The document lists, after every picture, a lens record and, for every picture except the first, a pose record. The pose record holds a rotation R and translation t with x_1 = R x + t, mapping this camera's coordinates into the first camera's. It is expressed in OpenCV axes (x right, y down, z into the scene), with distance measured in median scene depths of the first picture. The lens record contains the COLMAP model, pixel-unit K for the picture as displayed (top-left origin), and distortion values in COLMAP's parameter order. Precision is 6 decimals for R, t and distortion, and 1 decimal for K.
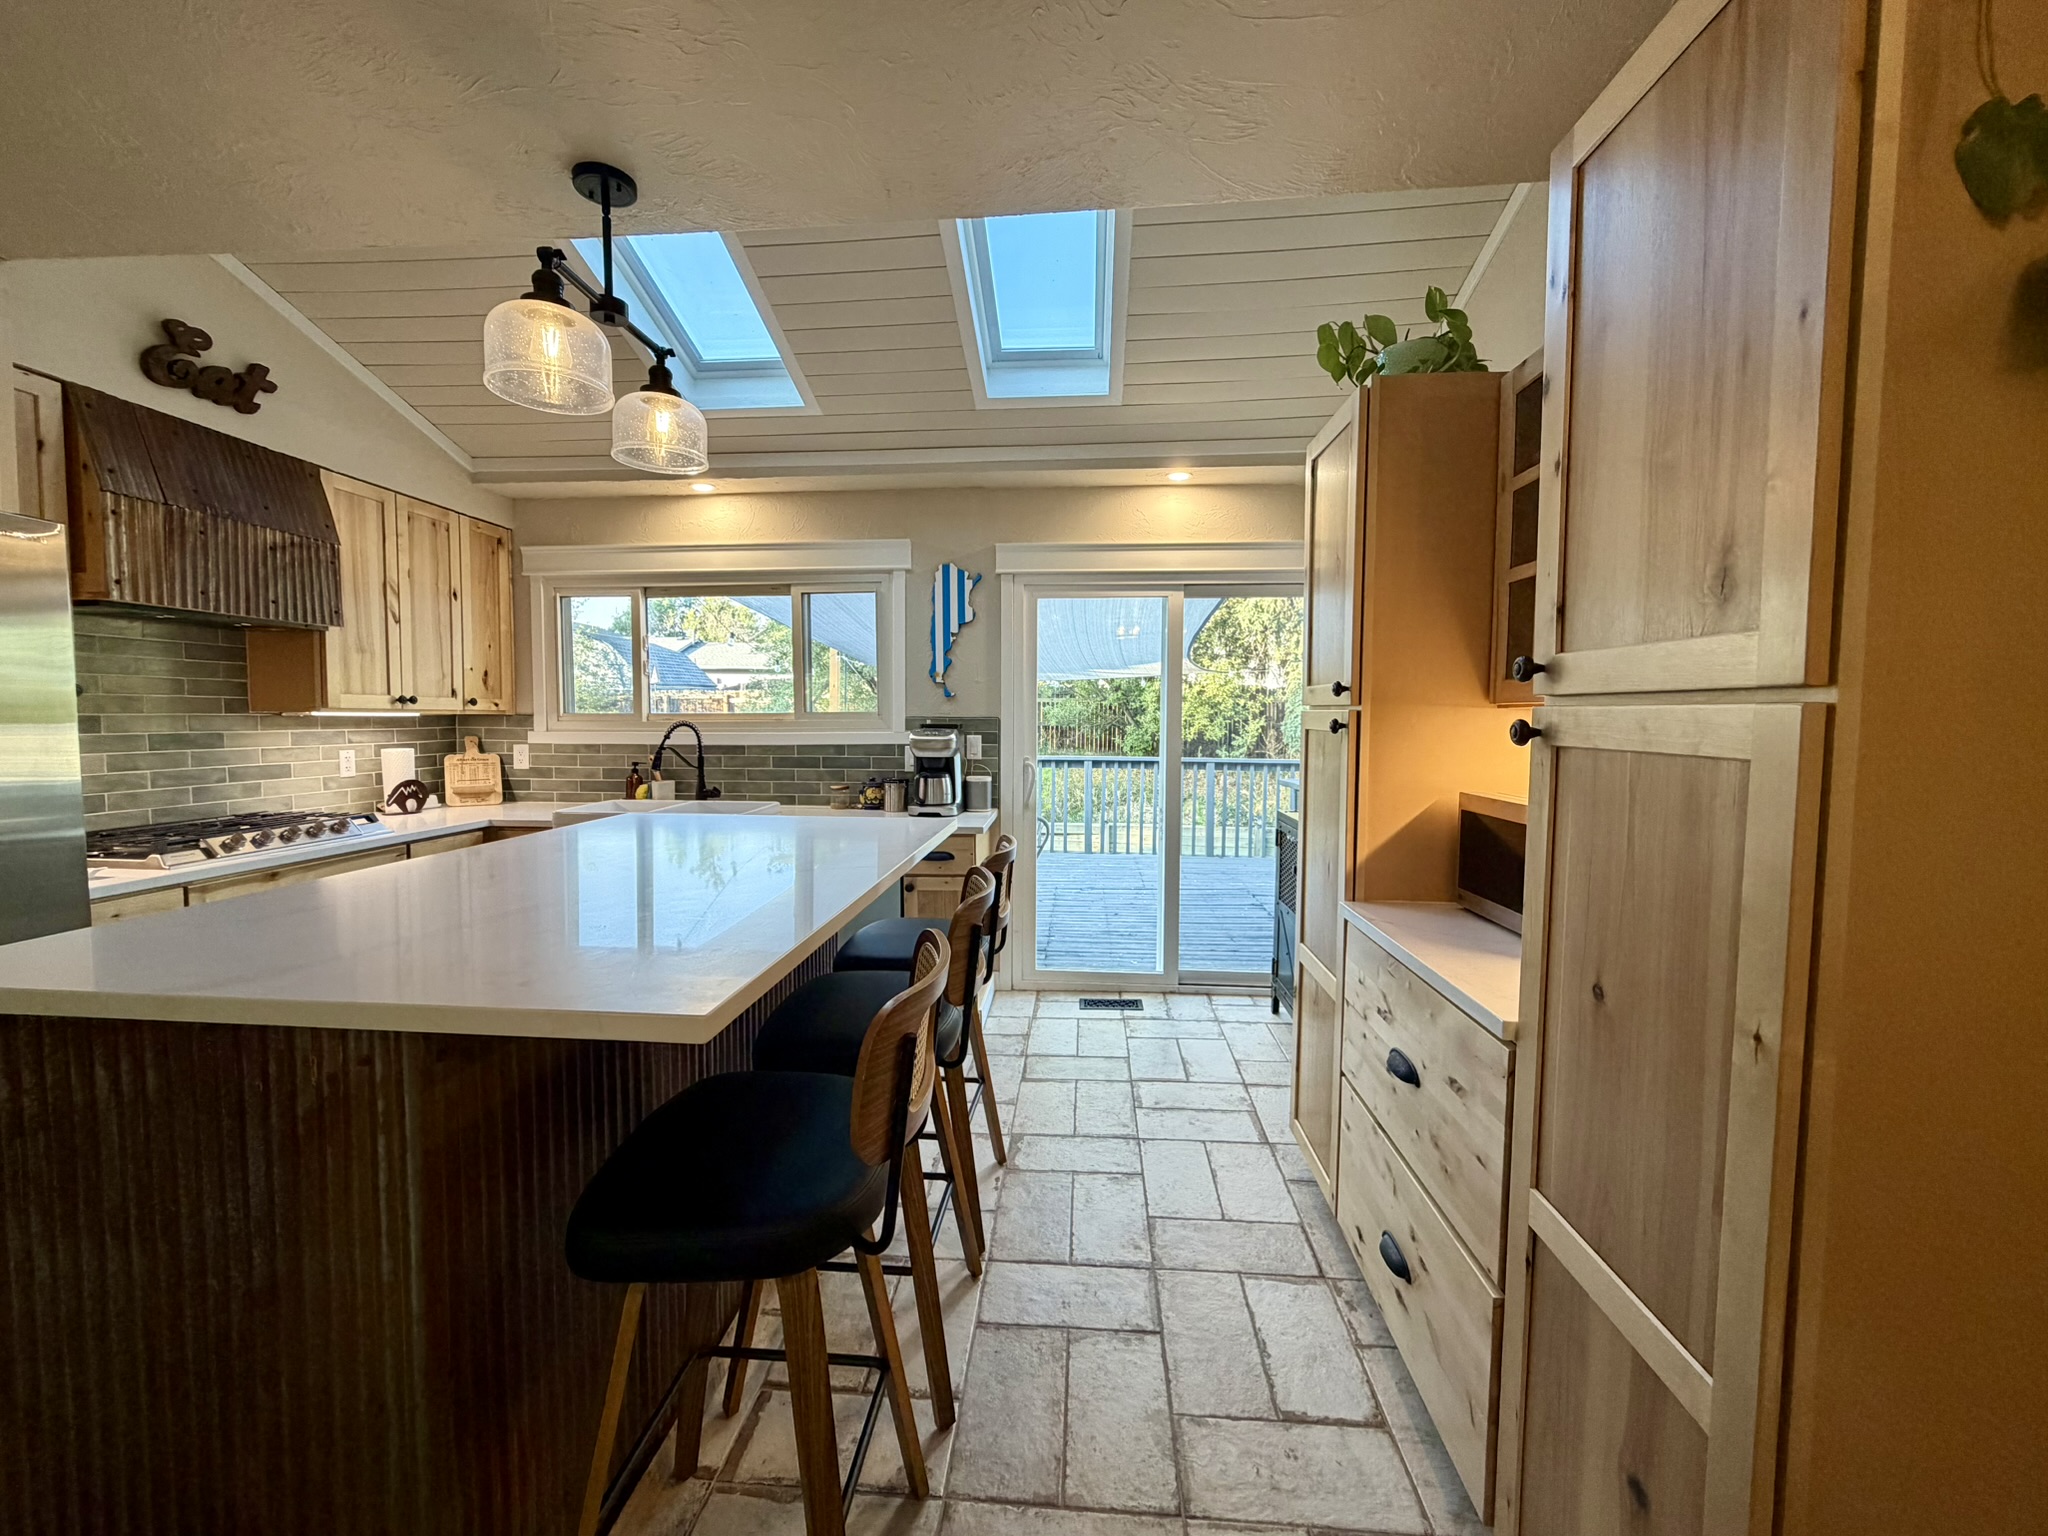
lens RADIAL K [[814.1, 0, 1021.4], [0, 814.1, 761.4], [0, 0, 1]] dist [-0.000137, -0.000115]
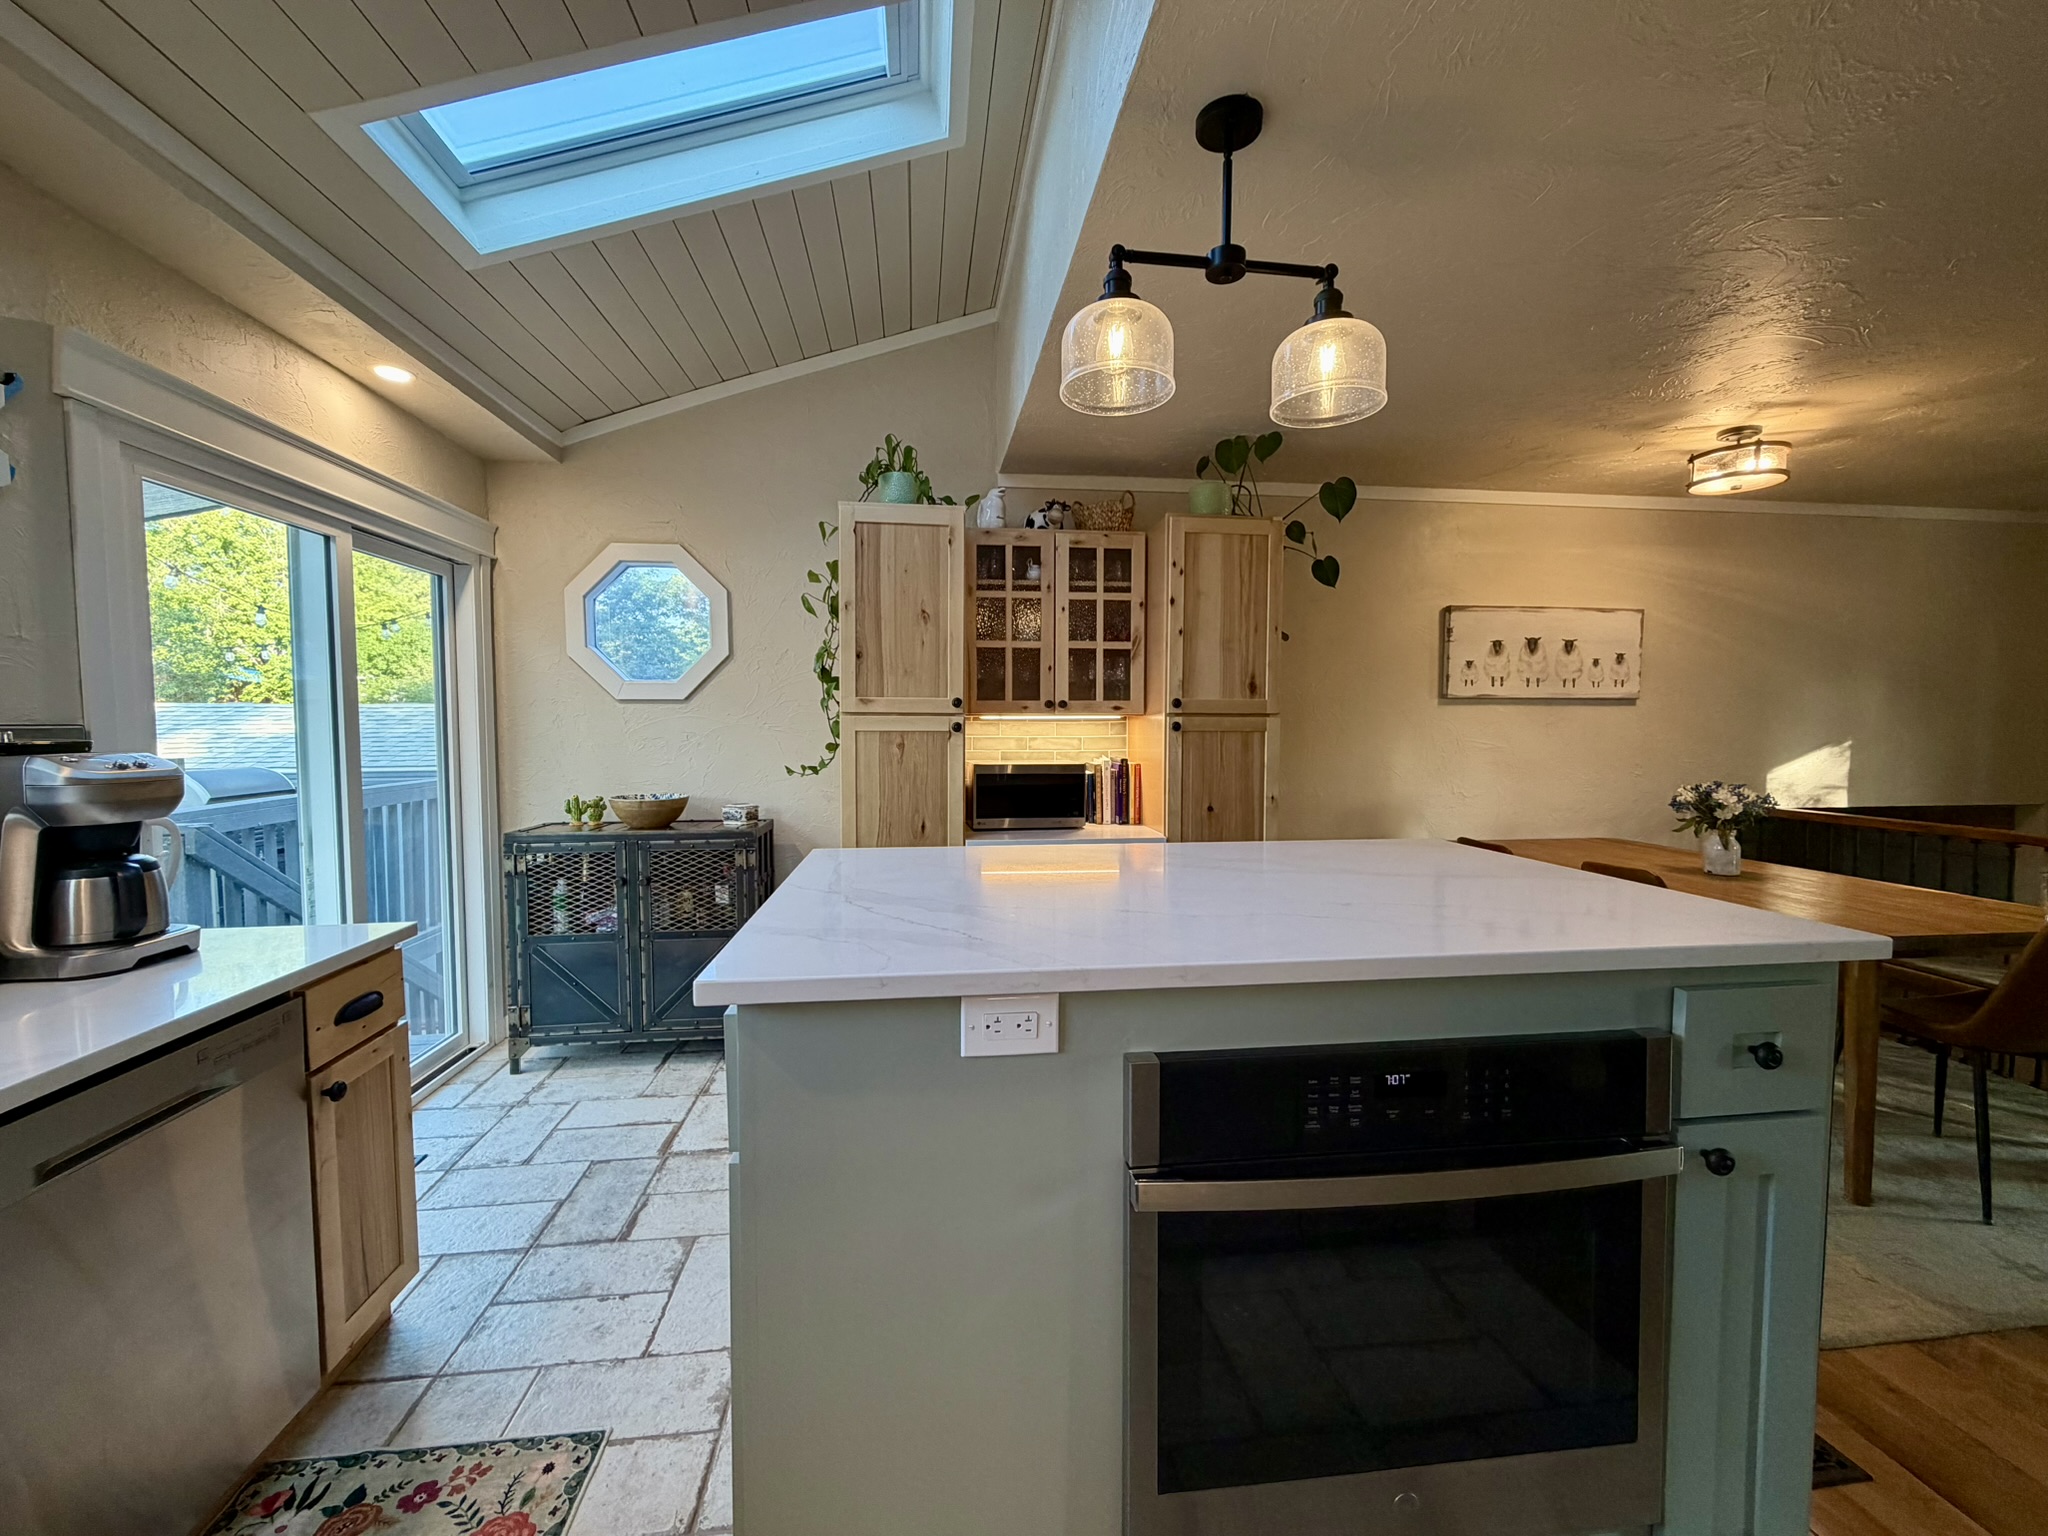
lens RADIAL K [[814.1, 0, 1021.4], [0, 814.1, 761.4], [0, 0, 1]] dist [-0.000137, -0.000115]
pose [[-0.201680, -0.049616, 0.978194, -0.657959], [0.055295, 0.996547, 0.061948, -0.039407], [-0.977889, 0.066583, -0.198240, 0.694694]]
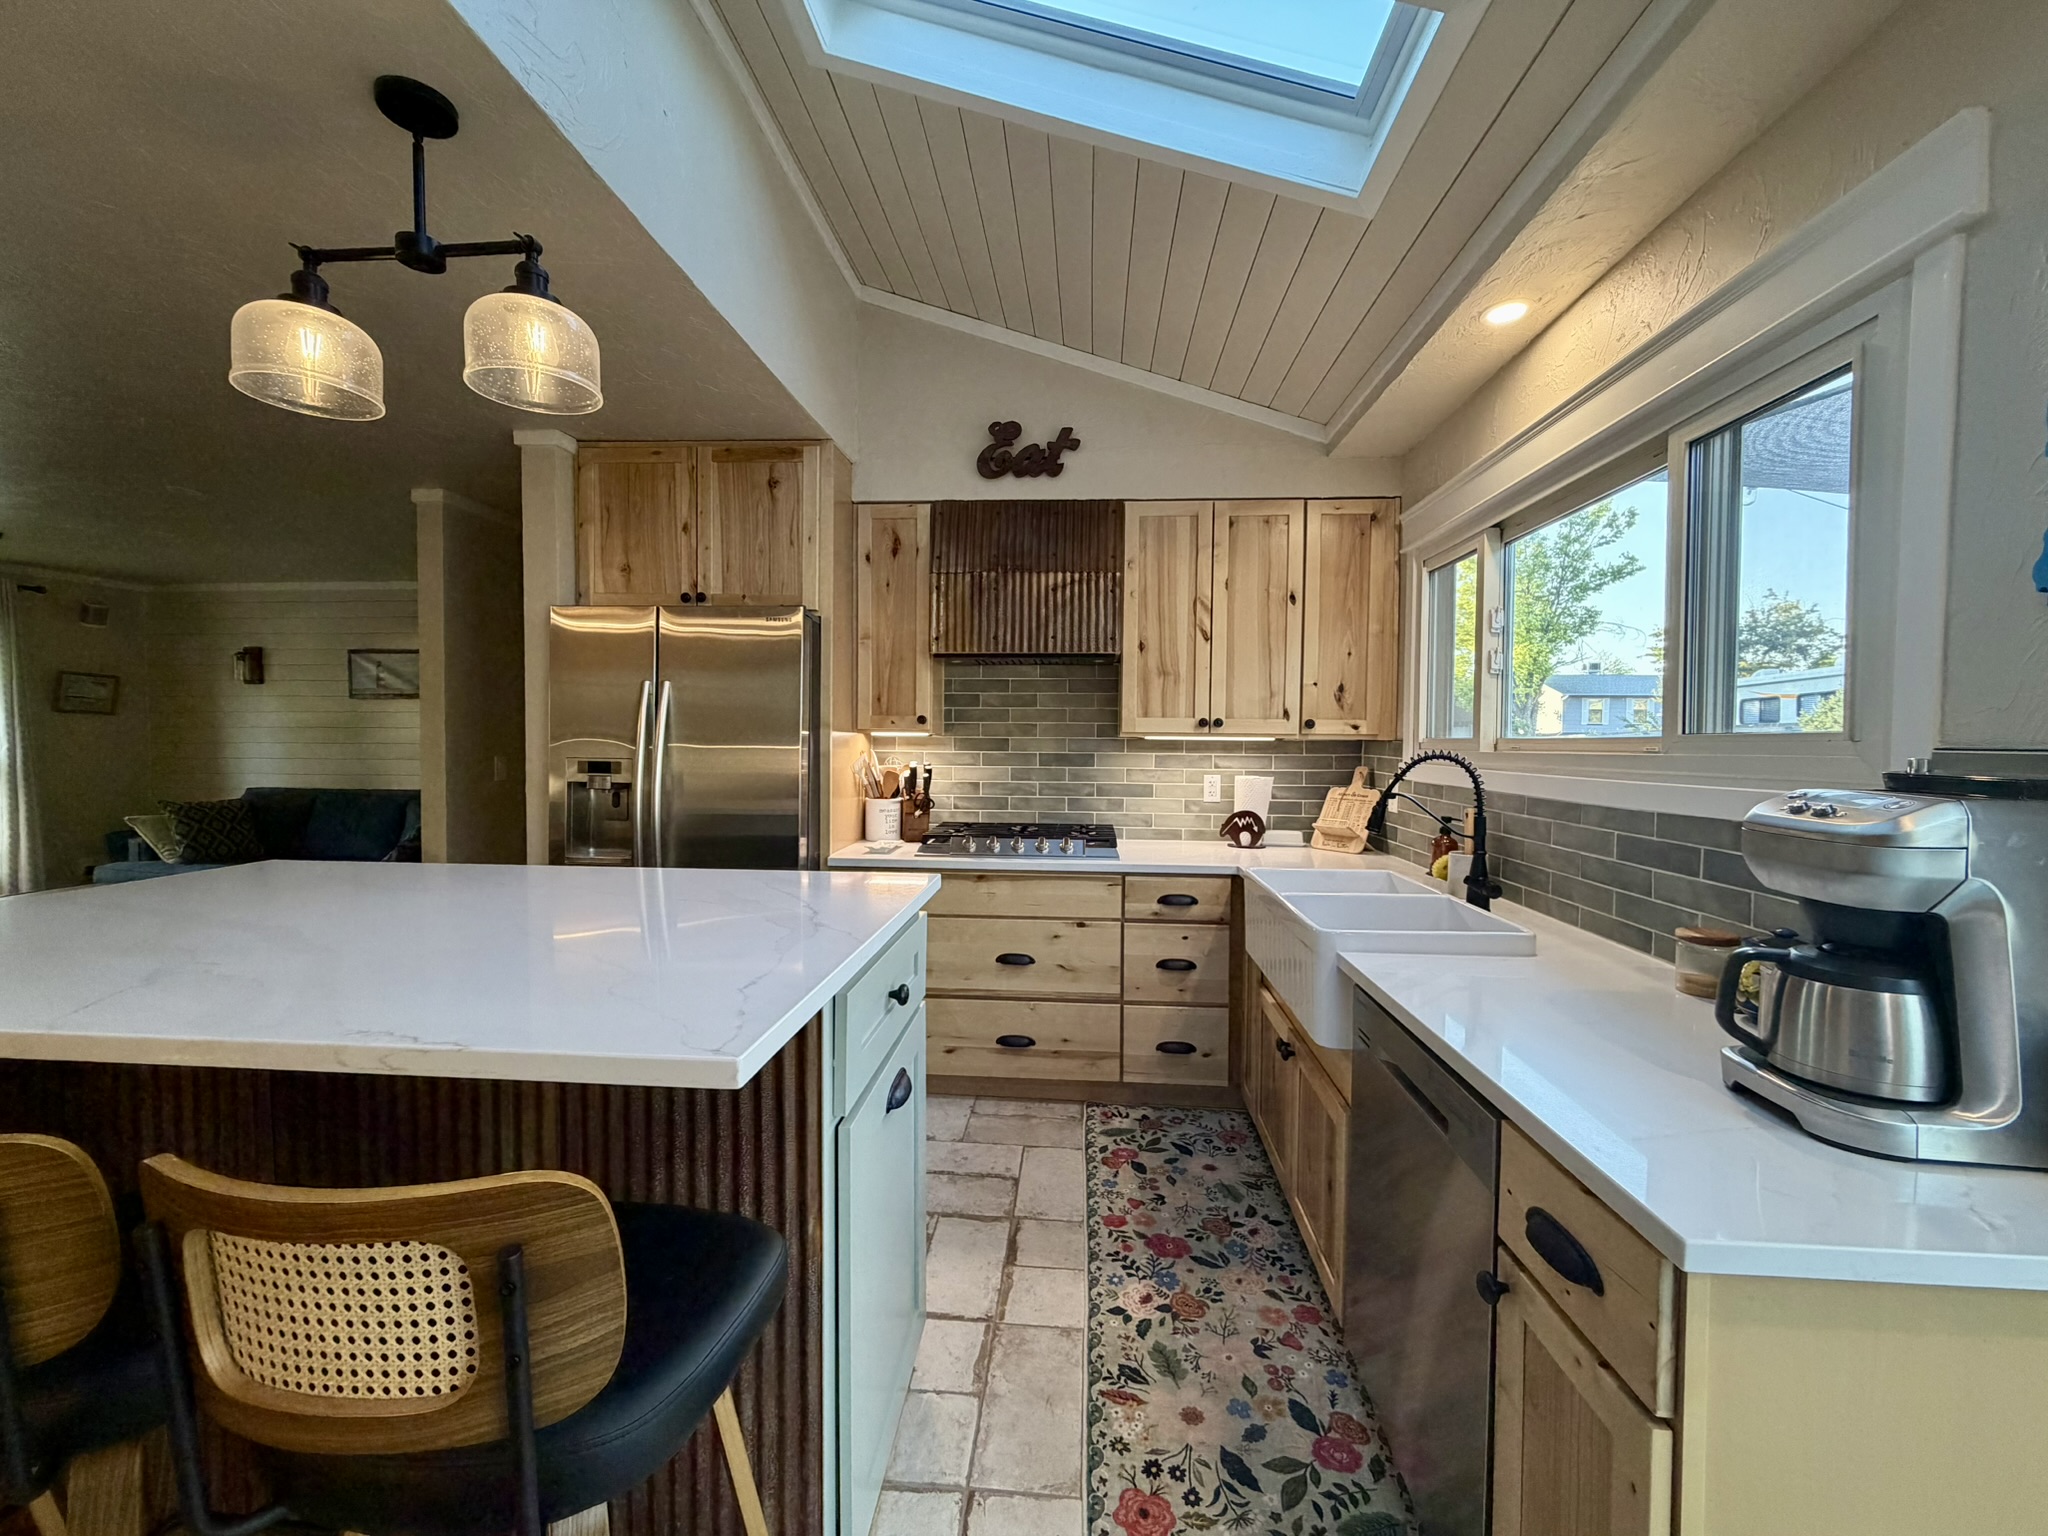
lens RADIAL K [[814.1, 0, 1021.4], [0, 814.1, 761.4], [0, 0, 1]] dist [-0.000137, -0.000115]
pose [[0.000286, 0.027202, -0.999630, 0.170534], [-0.063934, 0.997585, 0.027128, -0.044330], [0.997954, 0.063902, 0.002025, 0.802650]]
